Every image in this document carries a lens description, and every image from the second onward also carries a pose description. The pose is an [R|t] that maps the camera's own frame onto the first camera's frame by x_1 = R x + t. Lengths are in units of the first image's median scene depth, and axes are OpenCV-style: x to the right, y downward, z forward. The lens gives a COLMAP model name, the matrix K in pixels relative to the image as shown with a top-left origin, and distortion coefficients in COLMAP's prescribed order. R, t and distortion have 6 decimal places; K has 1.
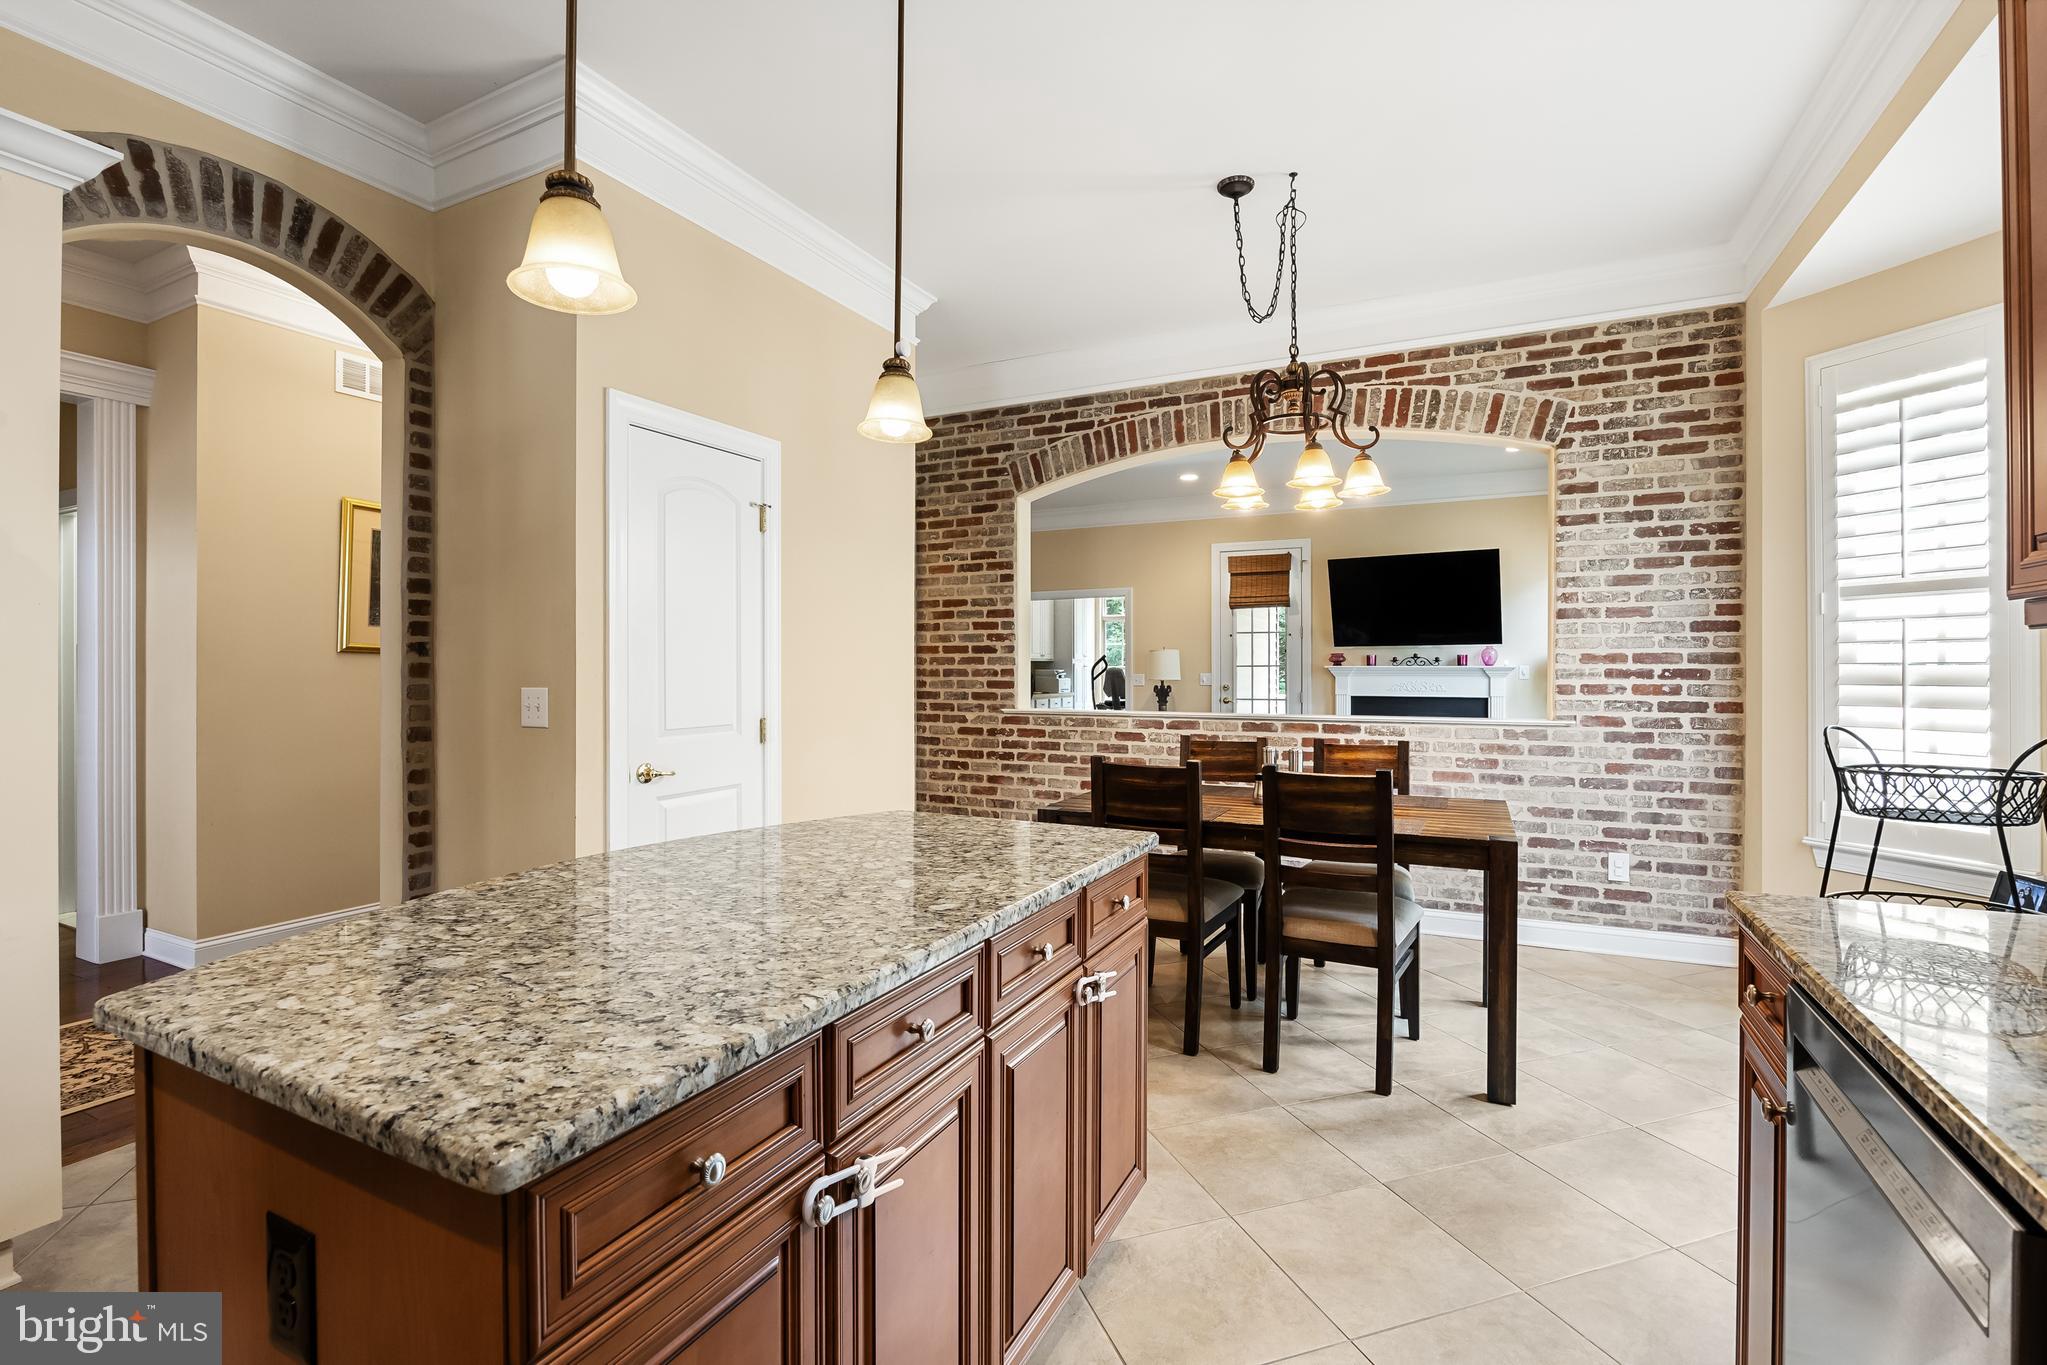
lens RADIAL K [[923.7, 0, 1013.0], [0, 923.7, 674.9], [0, 0, 1]] dist [-0.019851, 0.000672]
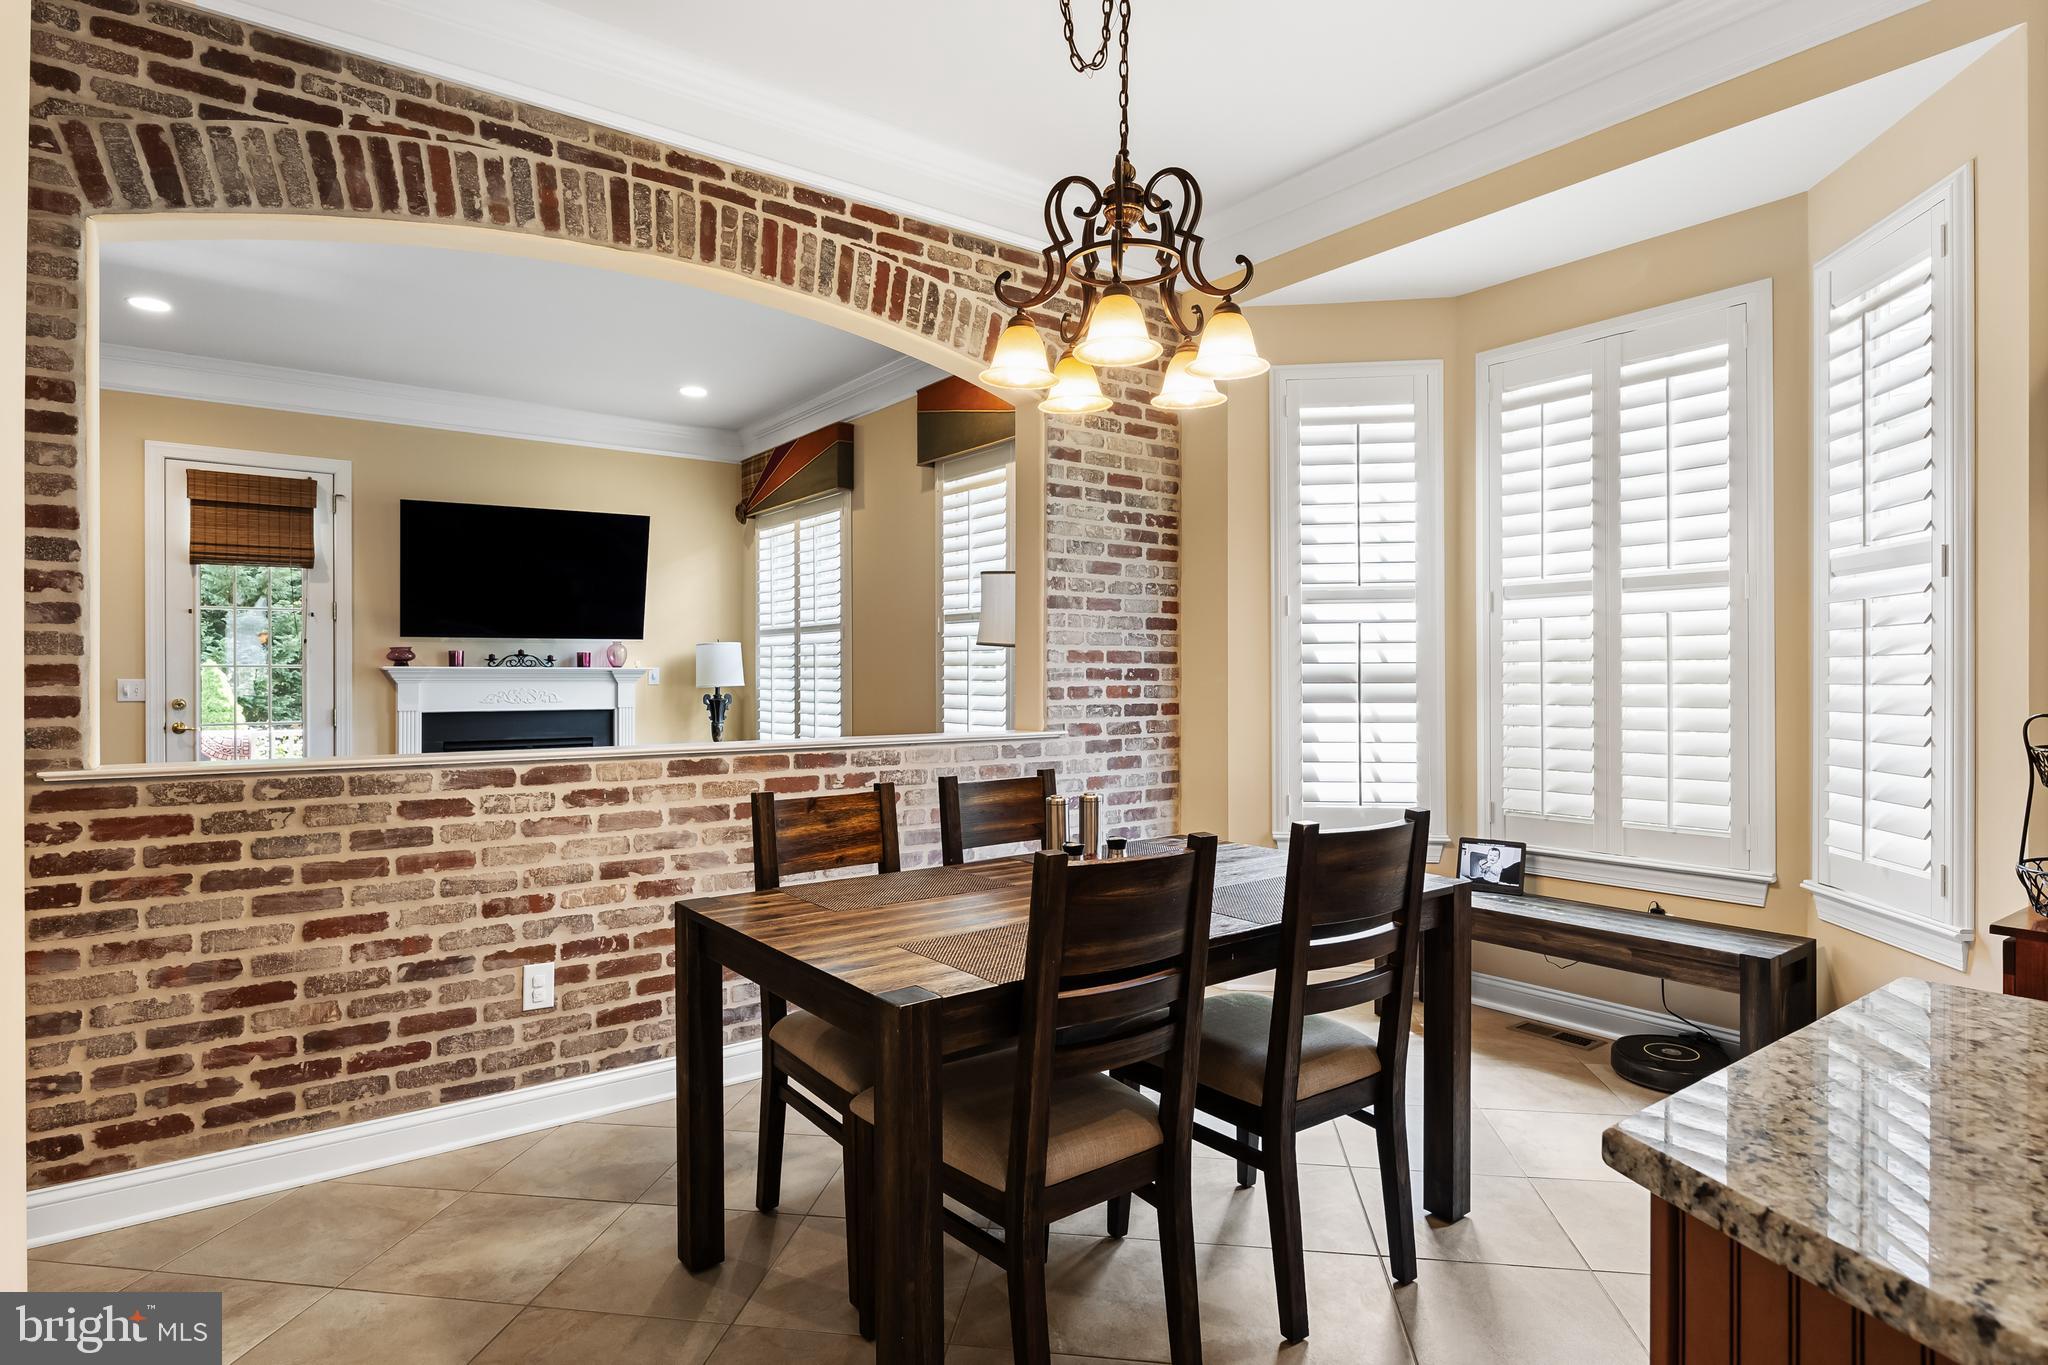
lens RADIAL K [[1093.6, 0, 1009.5], [0, 1093.6, 680.6], [0, 0, 1]] dist [-0.002143, -0.002326]
pose [[0.443611, -0.005385, 0.896203, -0.280949], [0.006738, 0.999974, 0.002673, 0.001435], [-0.896194, 0.004853, 0.443636, 0.549708]]
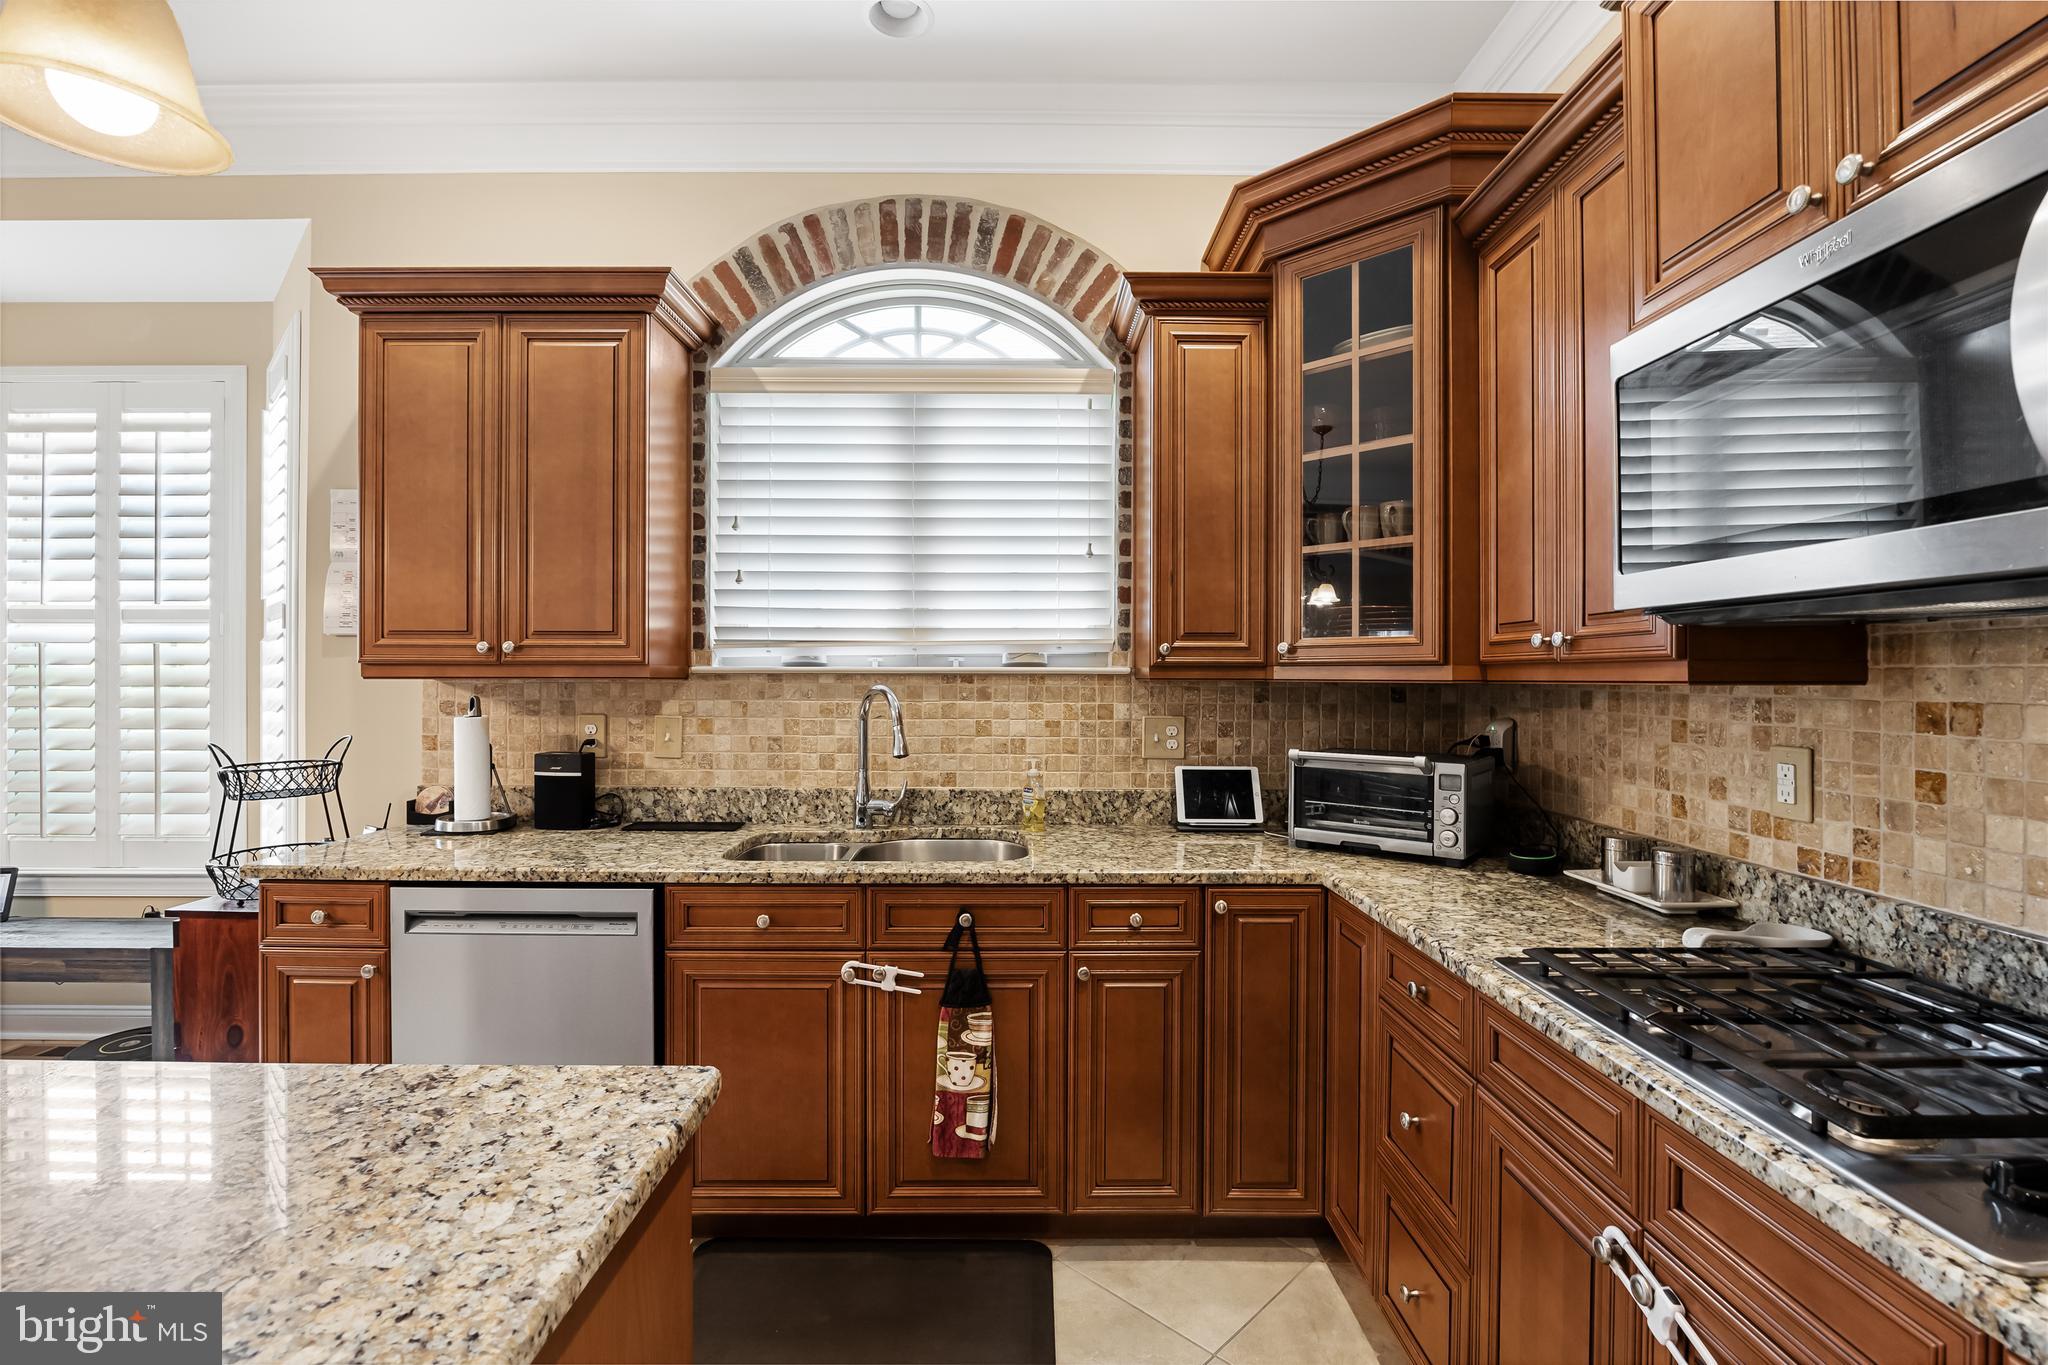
lens RADIAL K [[924.2, 0, 1033.1], [0, 924.2, 682.6], [0, 0, 1]] dist [-0.019851, 0.000672]
pose [[-0.467404, -0.008638, 0.884002, -0.331202], [-0.000325, 0.999954, 0.009599, -0.018162], [-0.884044, 0.004199, -0.467385, 0.193541]]
